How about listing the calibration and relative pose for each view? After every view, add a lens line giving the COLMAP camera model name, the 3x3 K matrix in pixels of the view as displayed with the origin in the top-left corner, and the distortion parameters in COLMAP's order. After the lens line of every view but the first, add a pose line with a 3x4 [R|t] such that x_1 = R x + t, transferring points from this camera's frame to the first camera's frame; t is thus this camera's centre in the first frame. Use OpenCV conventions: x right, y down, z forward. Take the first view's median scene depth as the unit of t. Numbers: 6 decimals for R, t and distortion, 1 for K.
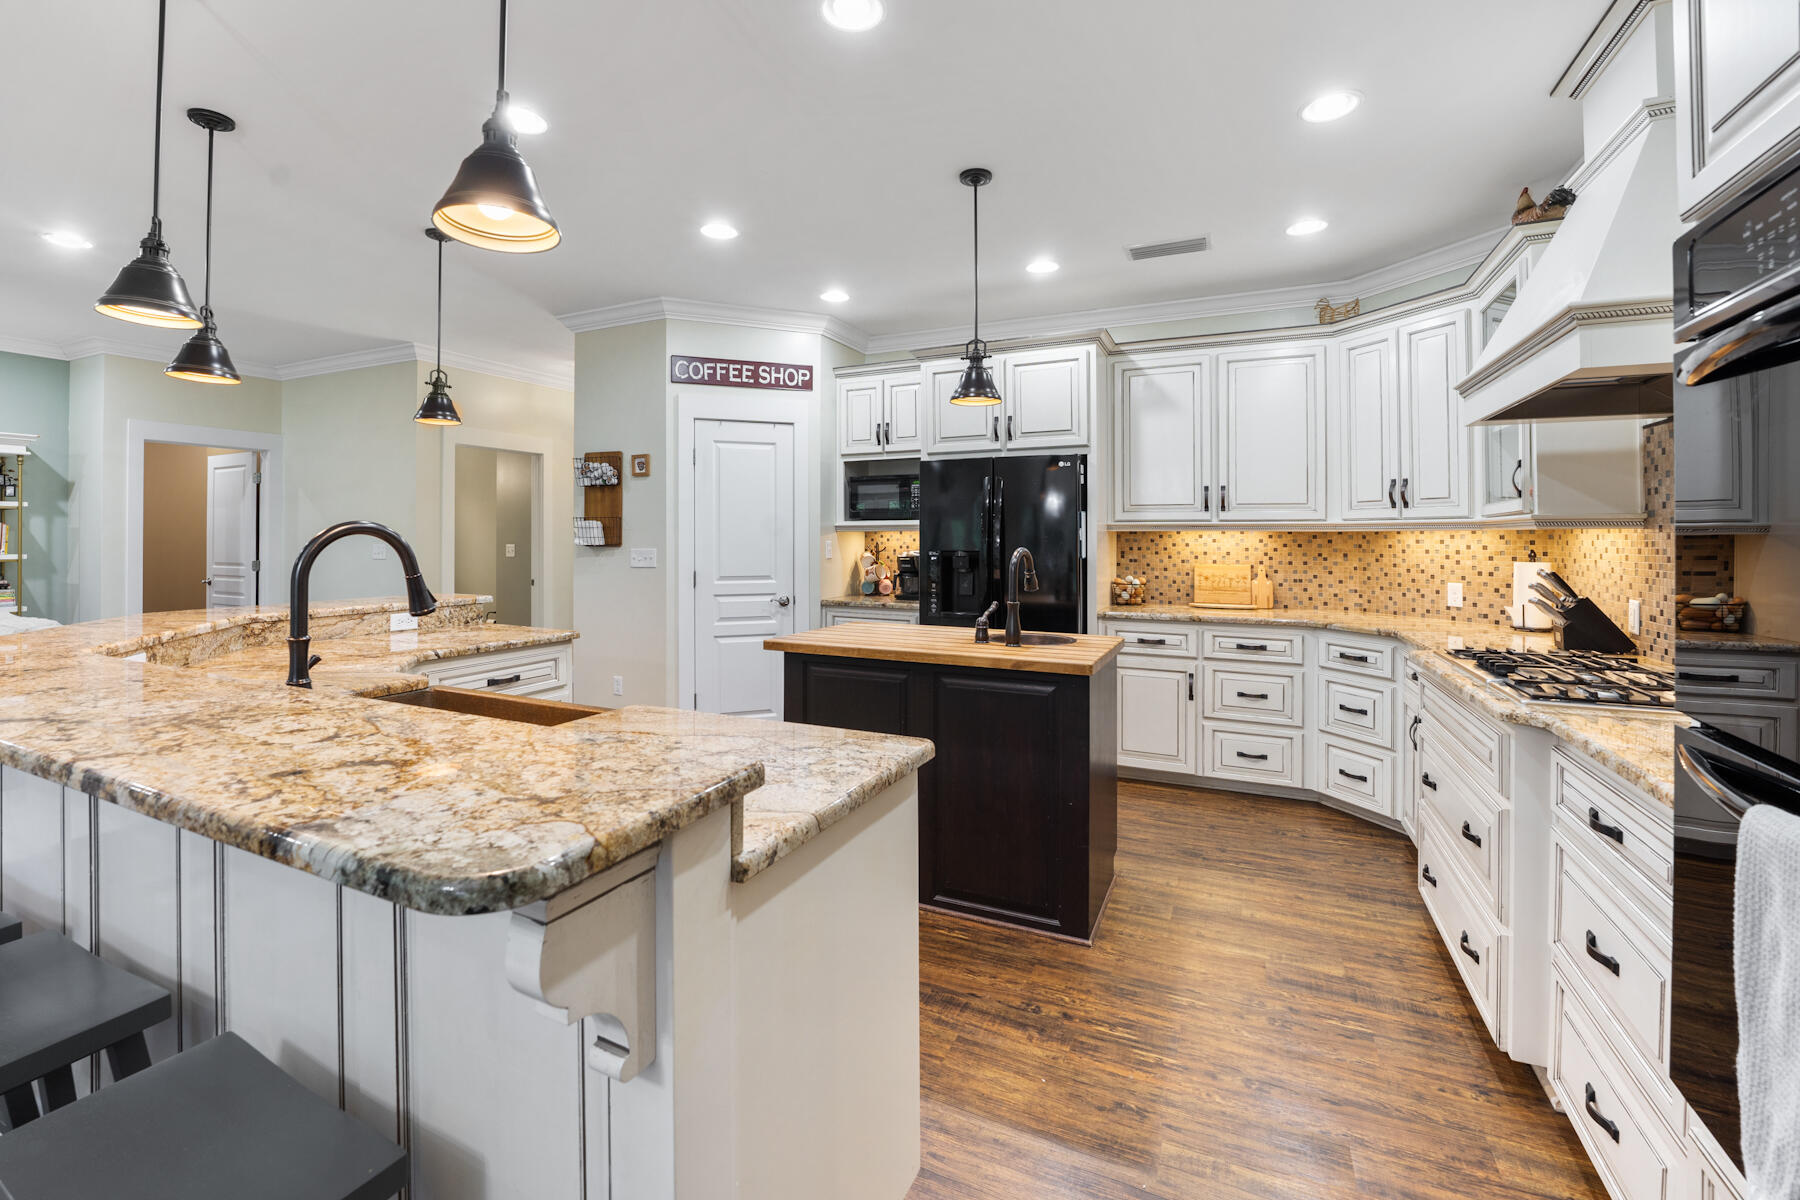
lens RADIAL K [[755.6, 0, 894.1], [0, 755.6, 530.6], [0, 0, 1]] dist [-0.019029, 0.001471]
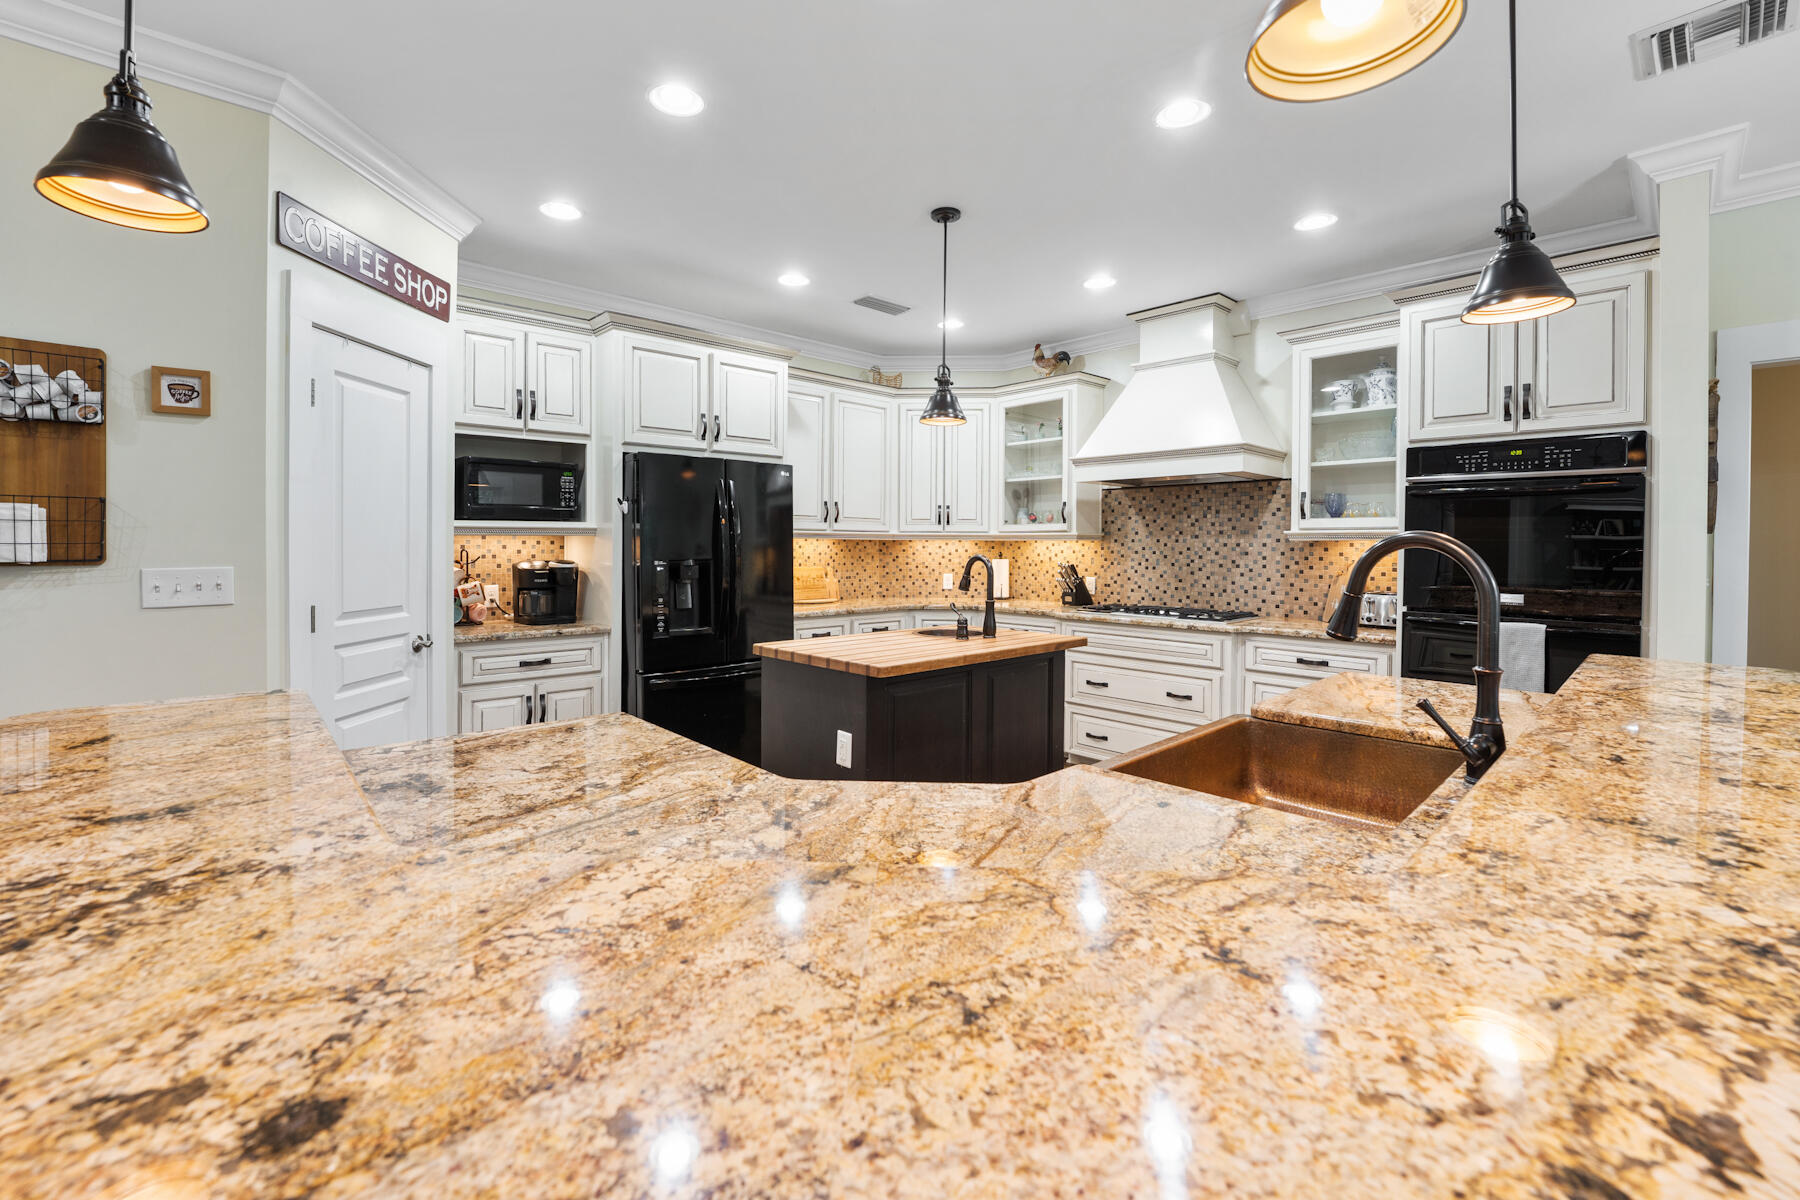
lens RADIAL K [[755.6, 0, 866.4], [0, 755.6, 556.8], [0, 0, 1]] dist [-0.019029, 0.001471]
pose [[0.394177, -0.015126, 0.918910, -0.667615], [-0.010638, 0.999722, 0.021020, 0.002985], [-0.918973, -0.018061, 0.393907, 0.468357]]
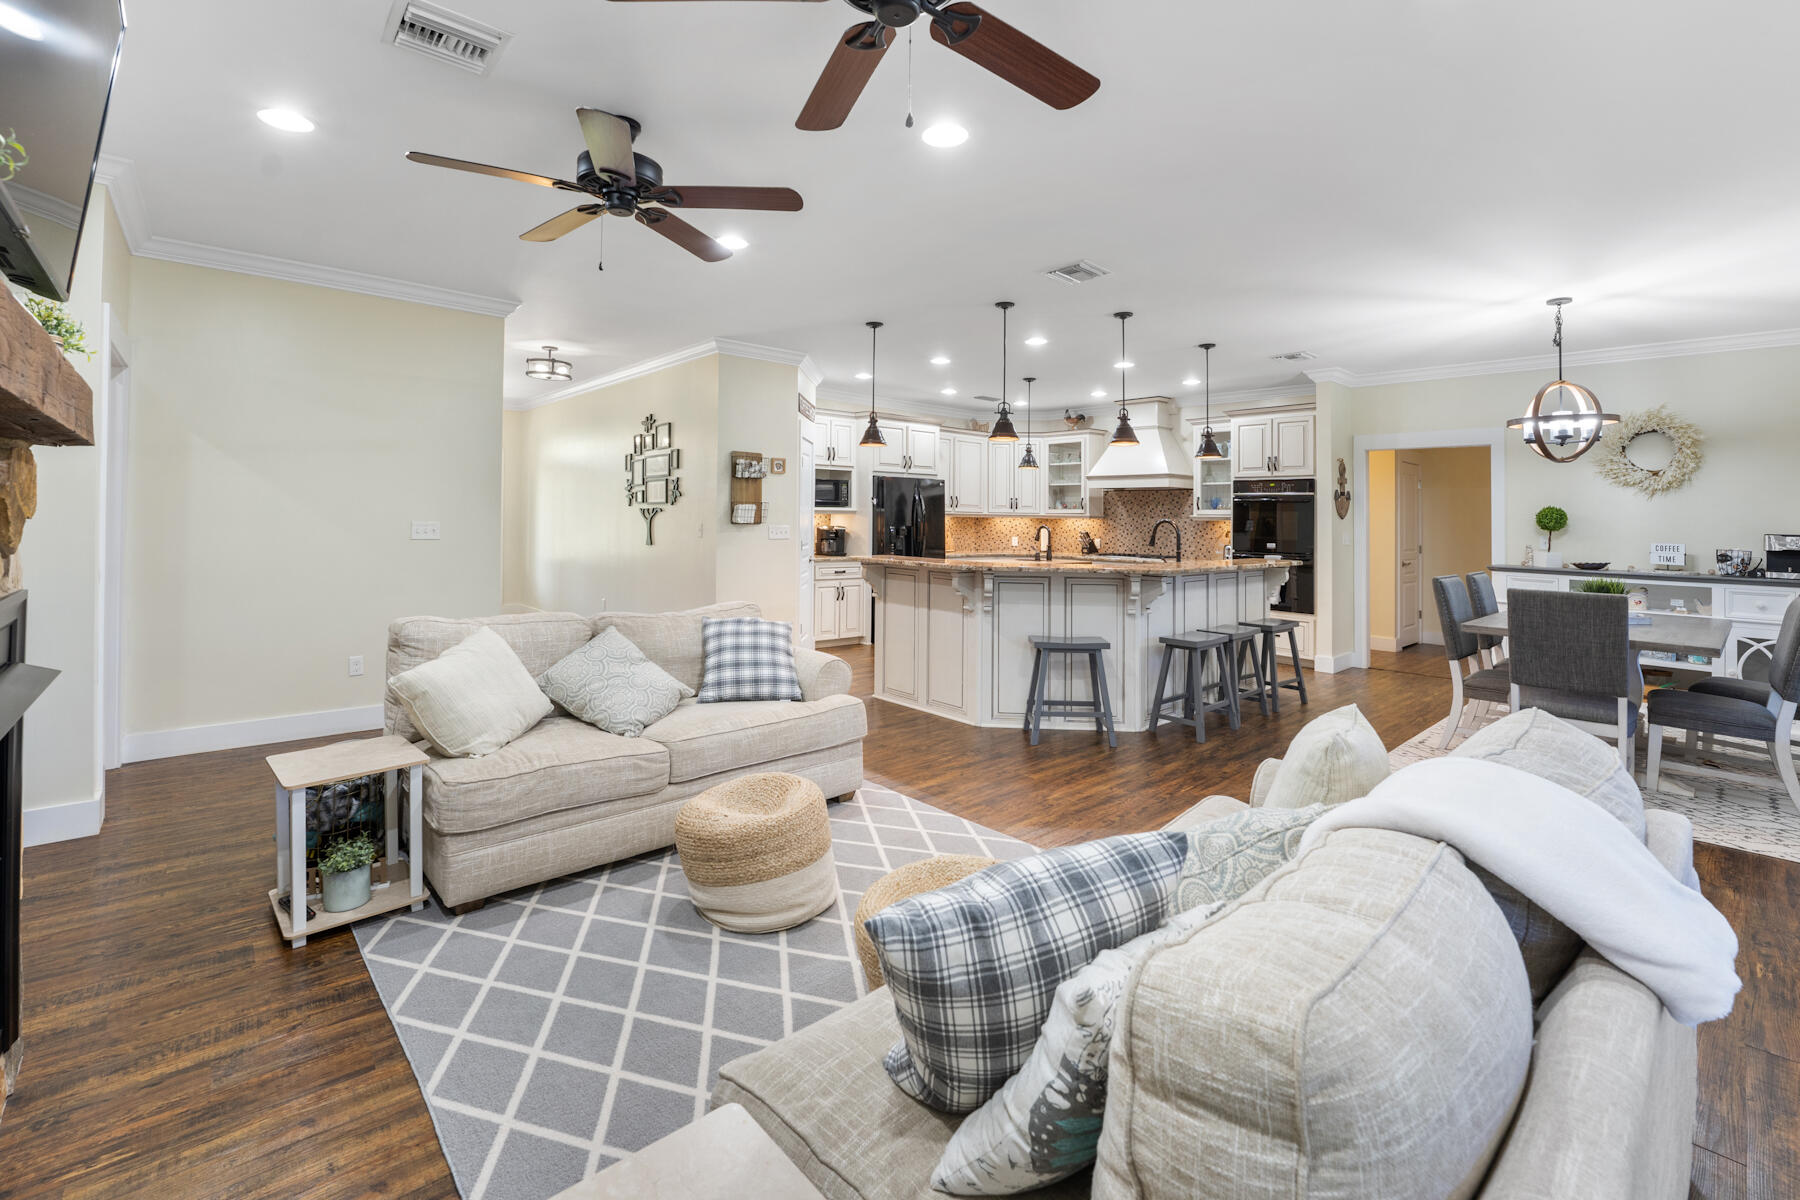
lens RADIAL K [[755.6, 0, 856.5], [0, 755.6, 499.3], [0, 0, 1]] dist [-0.019029, 0.001471]
pose [[0.429736, 0.027117, 0.902548, -1.712236], [-0.021695, 0.999570, -0.019702, -0.000149], [-0.902694, -0.011114, 0.430139, 0.300431]]
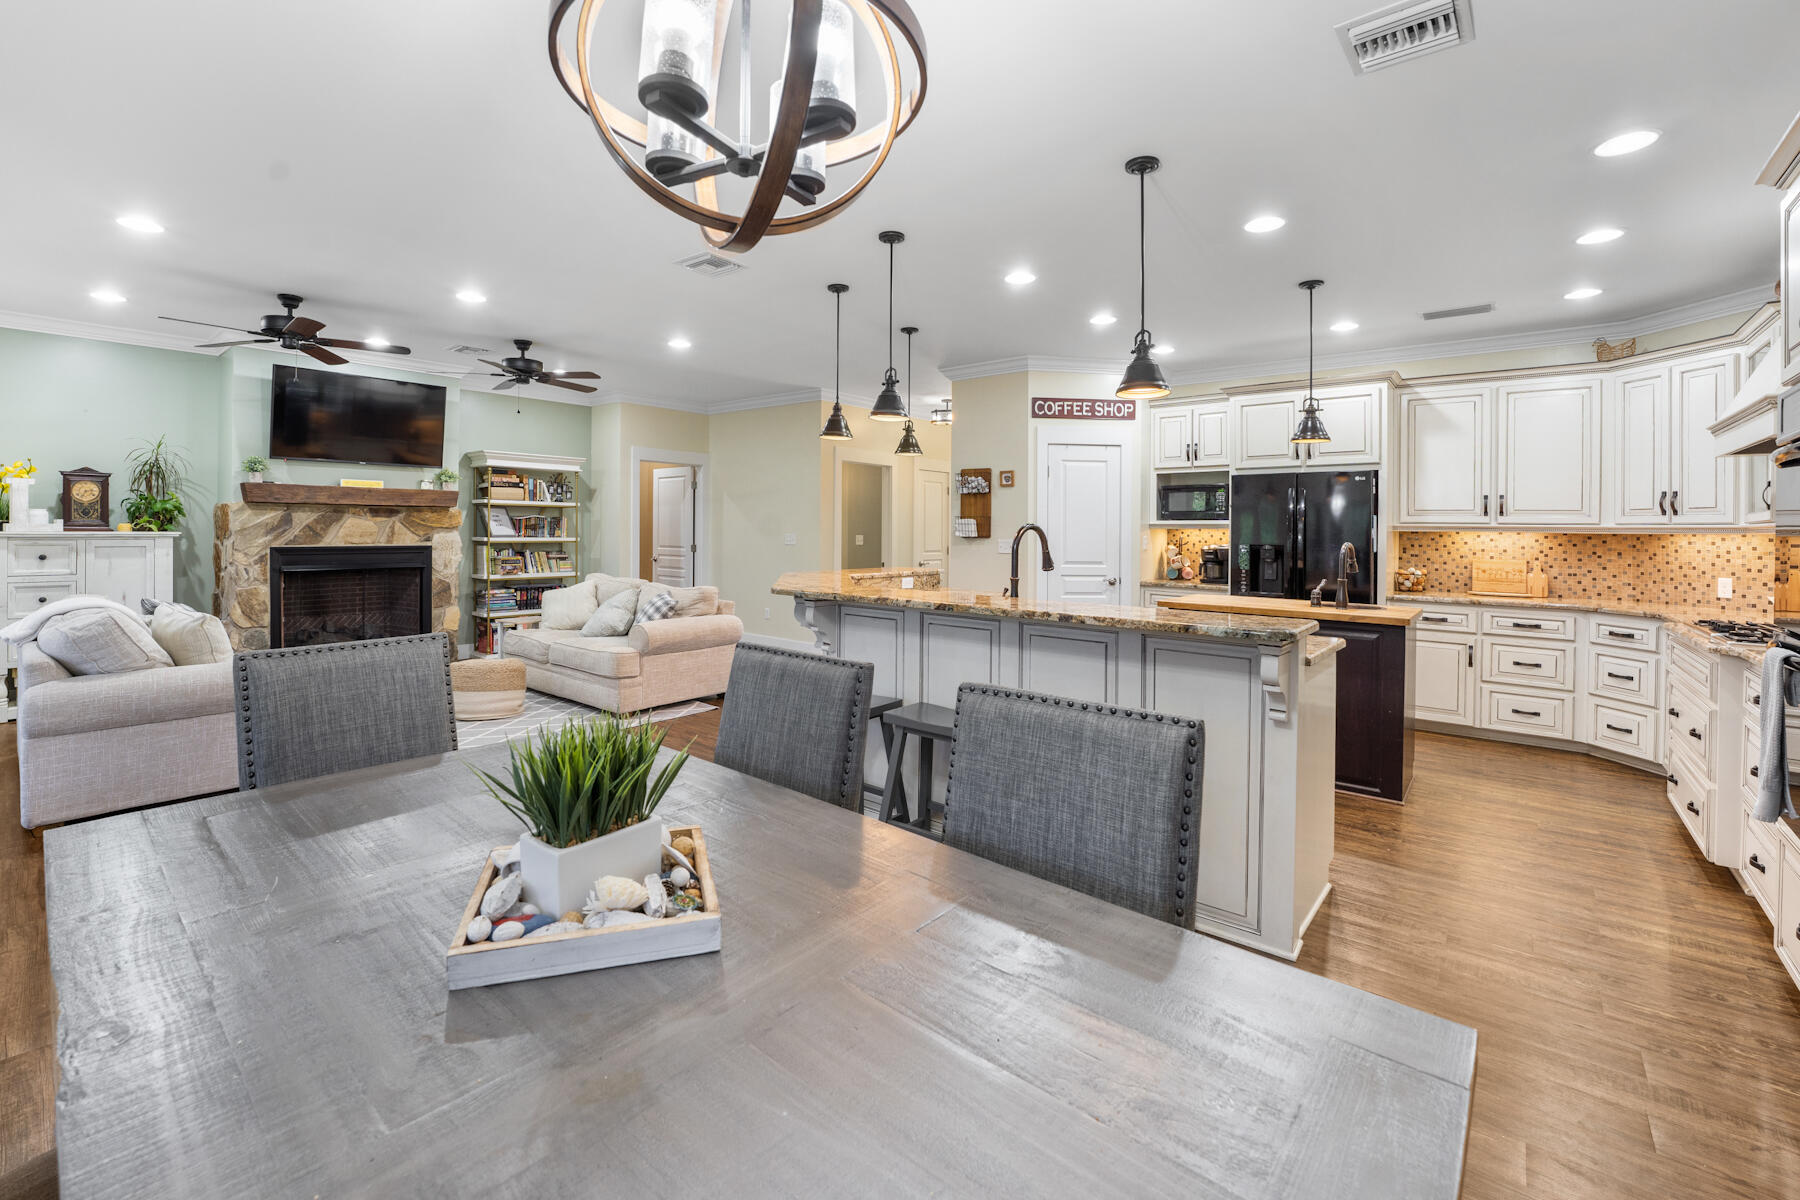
lens RADIAL K [[755.6, 0, 900.7], [0, 755.6, 530.3], [0, 0, 1]] dist [-0.019029, 0.001471]
pose [[0.968890, 0.011402, -0.247231, -0.205869], [-0.009728, 0.999921, 0.007991, -0.002700], [0.247302, -0.005338, 0.968924, -0.411838]]
